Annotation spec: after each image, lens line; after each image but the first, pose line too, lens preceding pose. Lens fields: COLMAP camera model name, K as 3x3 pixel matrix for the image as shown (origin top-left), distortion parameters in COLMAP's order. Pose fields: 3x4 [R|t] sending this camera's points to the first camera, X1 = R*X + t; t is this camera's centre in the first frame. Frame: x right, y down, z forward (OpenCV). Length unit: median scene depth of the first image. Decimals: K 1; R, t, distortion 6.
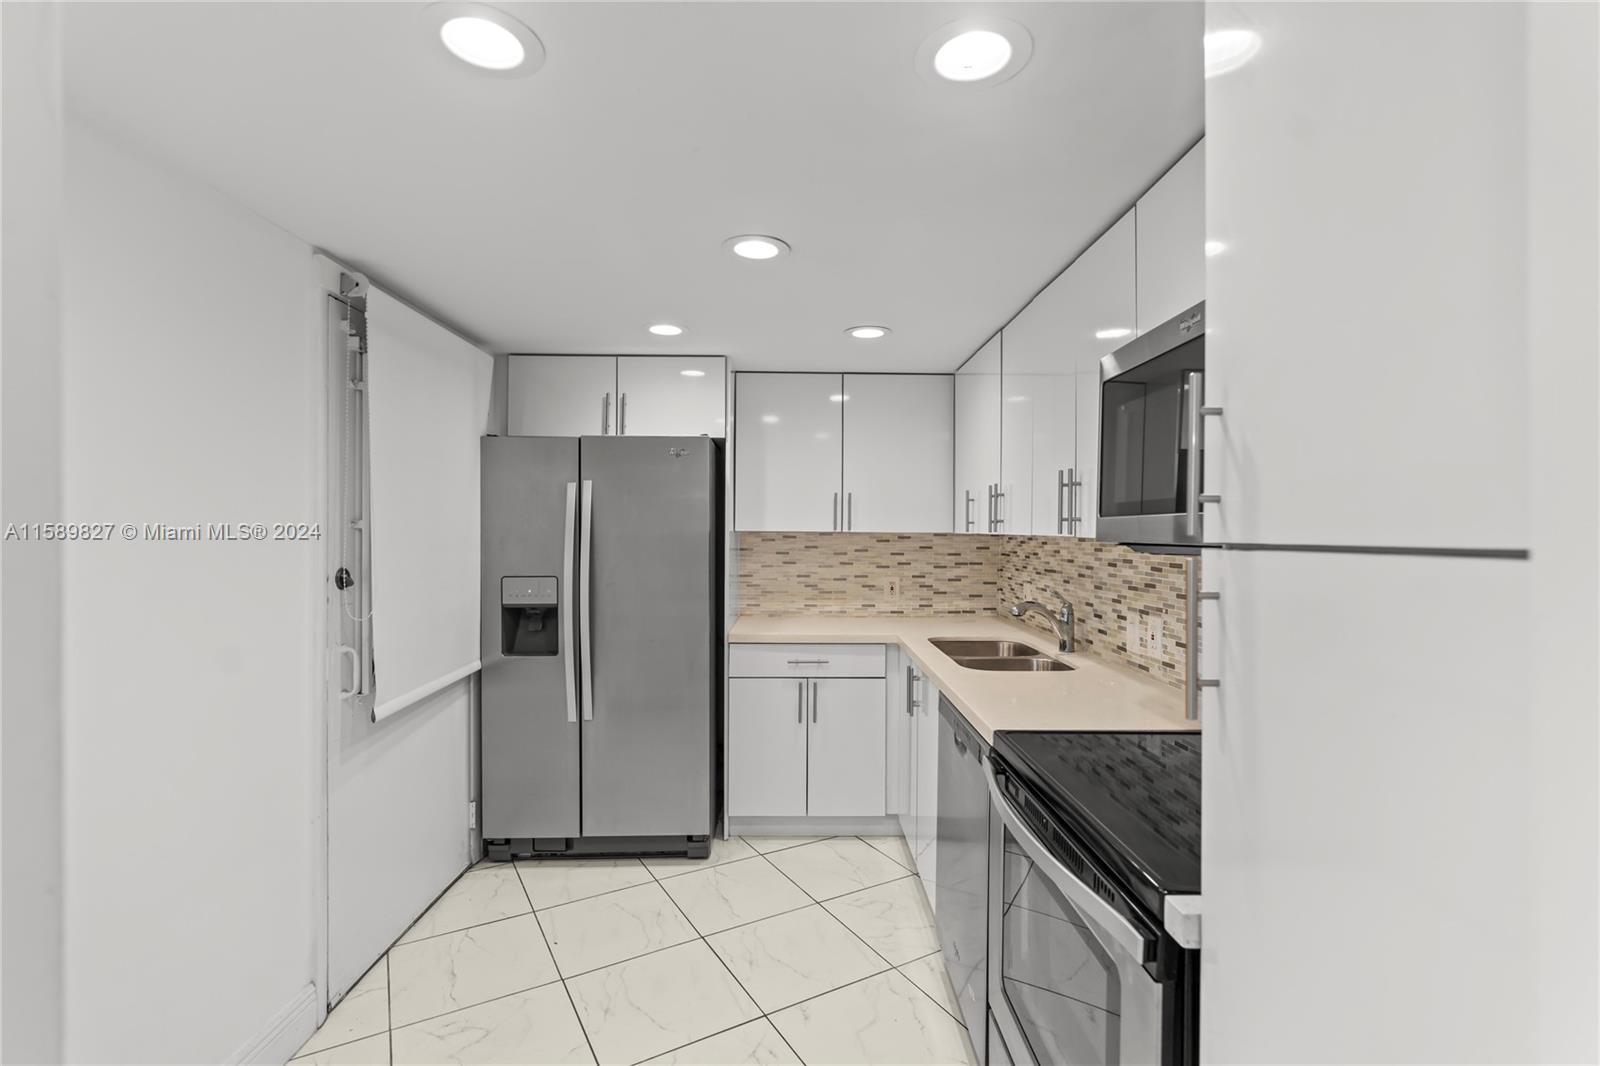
lens RADIAL K [[734.0, 0, 809.7], [0, 734.0, 531.7], [0, 0, 1]] dist [0.000767, -0.000718]
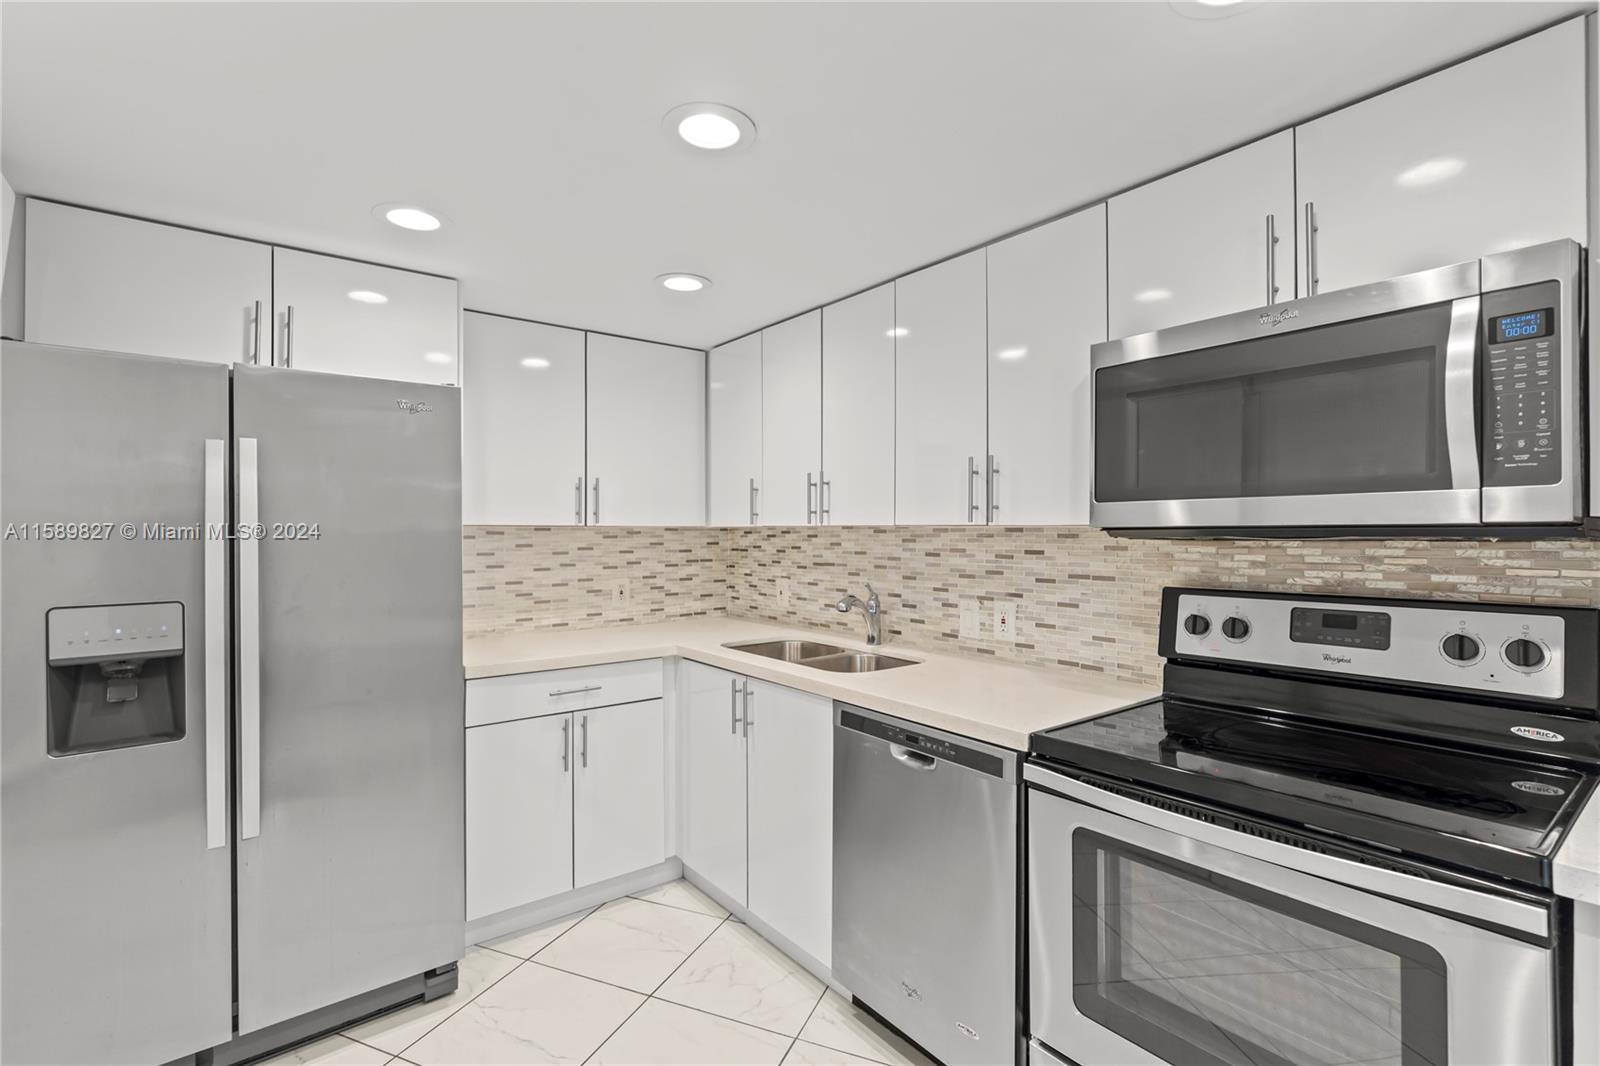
lens RADIAL K [[734.0, 0, 807.3], [0, 734.0, 526.1], [0, 0, 1]] dist [0.000767, -0.000718]
pose [[0.802251, -0.002573, 0.596981, -0.269961], [0.007012, 0.999962, -0.005114, 0.007364], [-0.596946, 0.008289, 0.802239, 0.223663]]
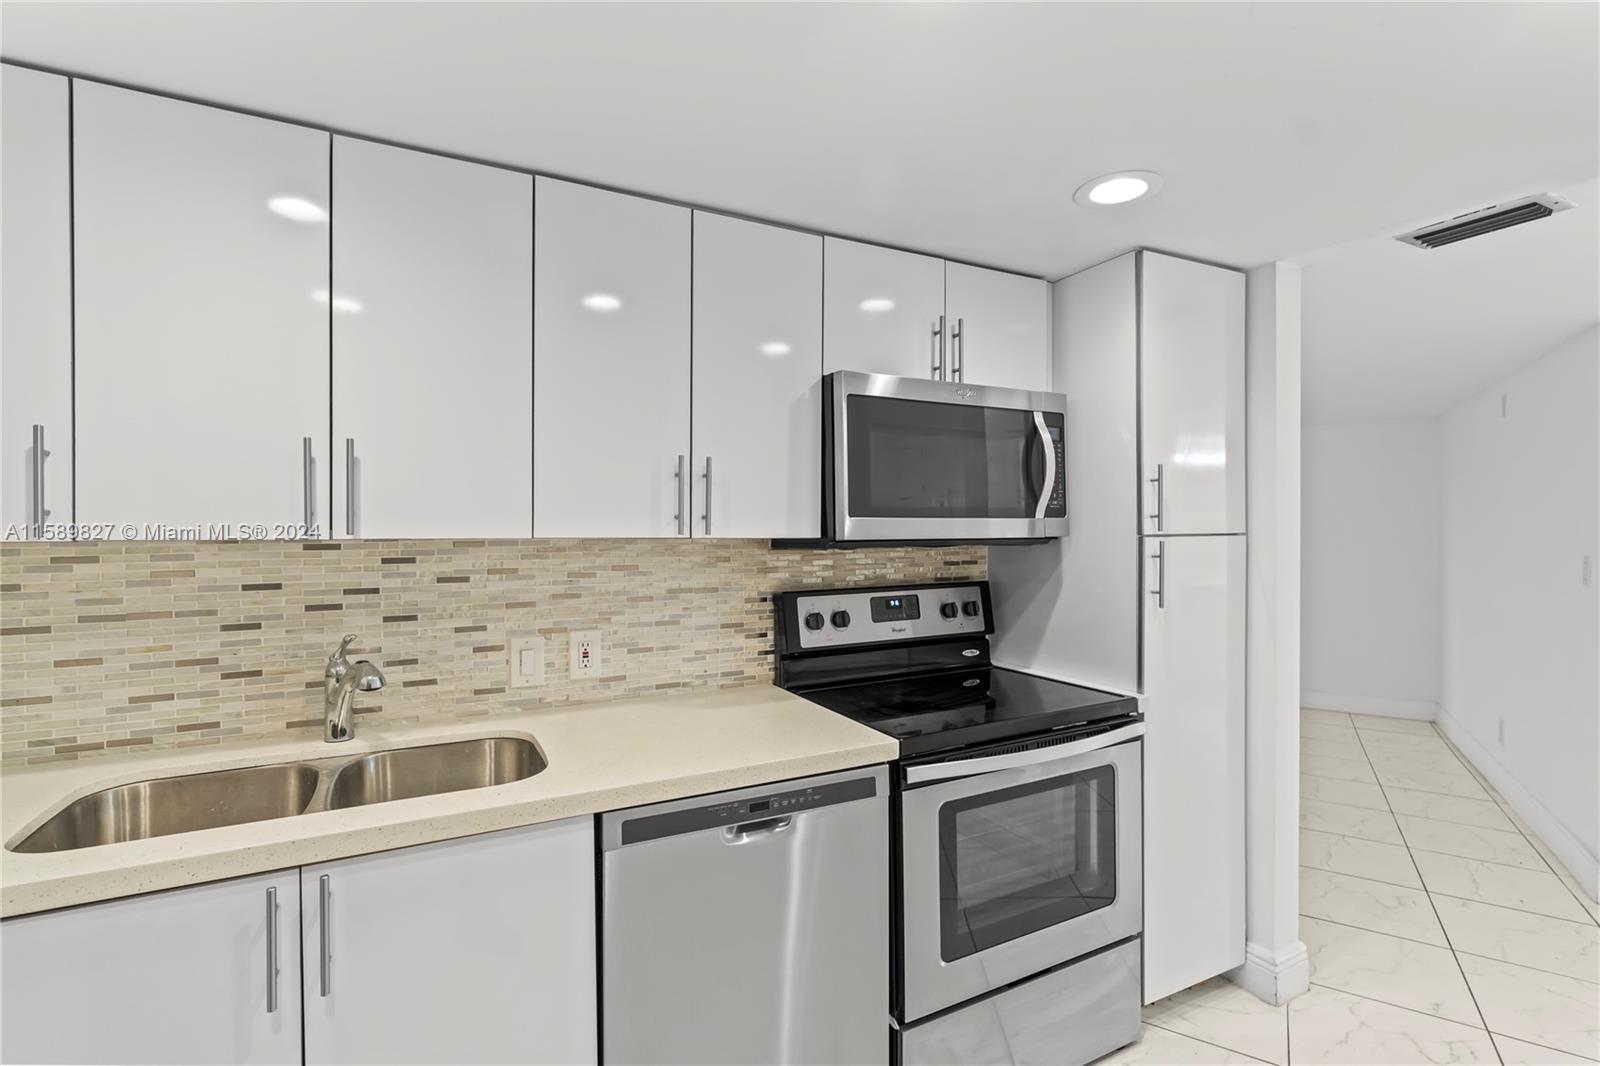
lens RADIAL K [[734.0, 0, 800.3], [0, 734.0, 531.2], [0, 0, 1]] dist [0.000767, -0.000718]
pose [[-0.433475, -0.006081, 0.901145, -0.287869], [0.003111, 0.999961, 0.008244, -0.004912], [-0.901160, 0.006377, -0.433439, 0.797801]]
